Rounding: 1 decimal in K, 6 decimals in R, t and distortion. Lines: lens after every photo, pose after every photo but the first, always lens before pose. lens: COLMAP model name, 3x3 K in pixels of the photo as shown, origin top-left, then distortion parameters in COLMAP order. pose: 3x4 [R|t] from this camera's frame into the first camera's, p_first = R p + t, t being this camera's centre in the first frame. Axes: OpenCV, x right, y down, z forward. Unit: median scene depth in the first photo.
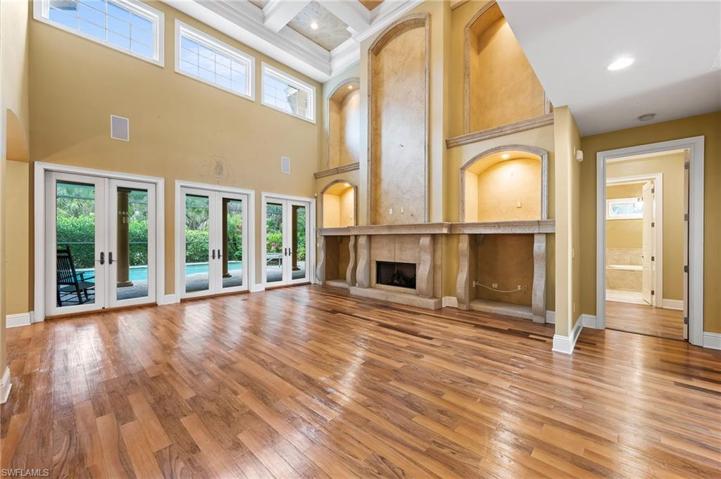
lens RADIAL K [[288.6, 0, 364.3], [0, 288.6, 235.6], [0, 0, 1]] dist [-0.001921, -0.000204]
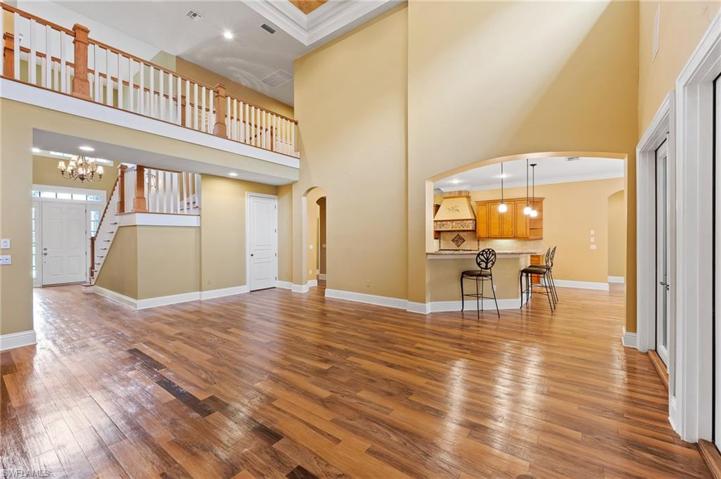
lens RADIAL K [[290.6, 0, 353.8], [0, 290.6, 238.8], [0, 0, 1]] dist [-0.000271, 0.000004]
pose [[-0.995719, 0.014334, -0.091316, -0.253592], [0.013724, 0.999879, 0.007296, 0.001379], [0.091410, 0.006012, -0.995795, 1.276919]]
